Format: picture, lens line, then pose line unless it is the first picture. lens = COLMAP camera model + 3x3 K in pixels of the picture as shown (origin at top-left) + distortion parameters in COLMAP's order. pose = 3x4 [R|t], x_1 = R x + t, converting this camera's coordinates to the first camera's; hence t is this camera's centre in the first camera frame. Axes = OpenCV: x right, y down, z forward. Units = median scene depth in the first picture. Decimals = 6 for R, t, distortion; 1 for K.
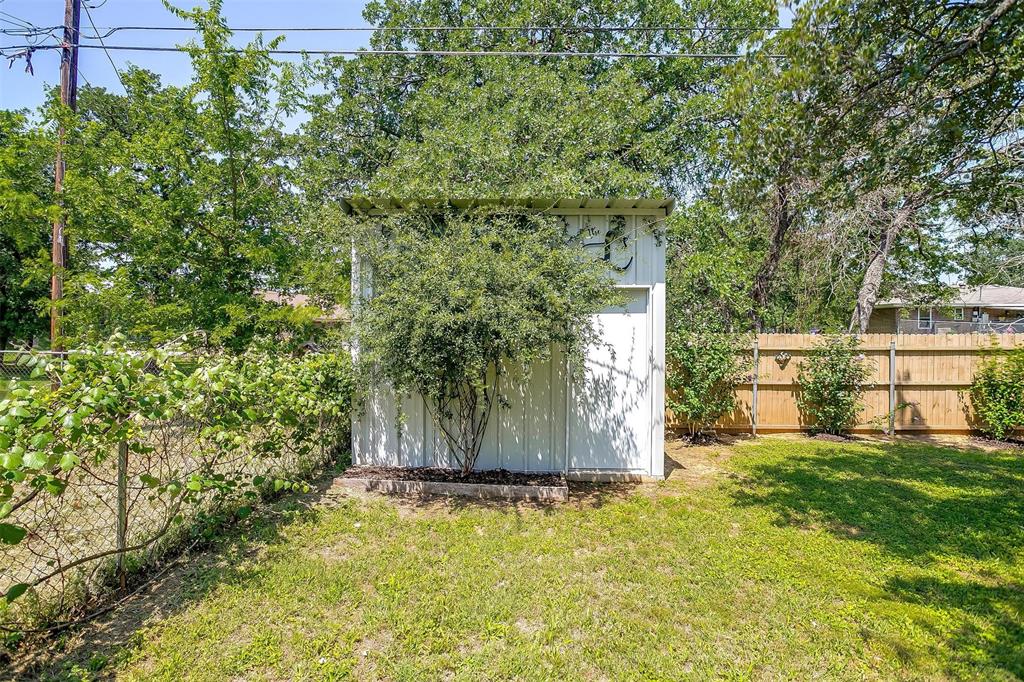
lens RADIAL K [[500.2, 0, 508.2], [0, 500.2, 334.5], [0, 0, 1]] dist [-0.001094, -0.000079]
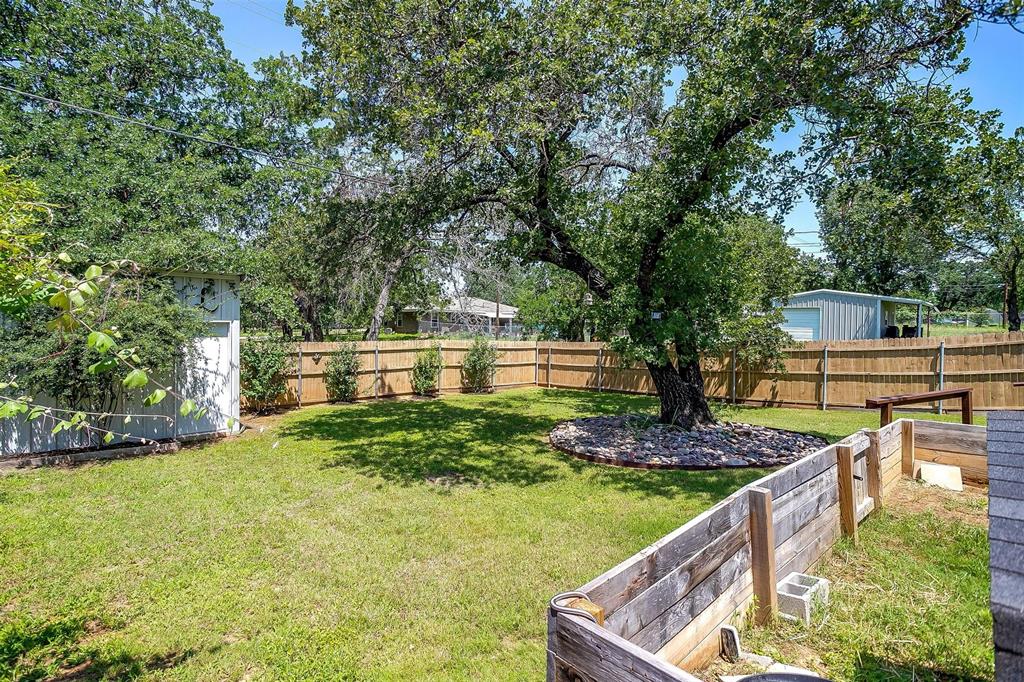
lens RADIAL K [[503.6, 0, 510.4], [0, 503.6, 345.1], [0, 0, 1]] dist [-0.078066, 0.056581]
pose [[0.685358, -0.021612, 0.727886, -0.193905], [0.000041, 0.999561, 0.029640, -0.042027], [-0.728207, -0.020284, 0.685057, -0.571916]]
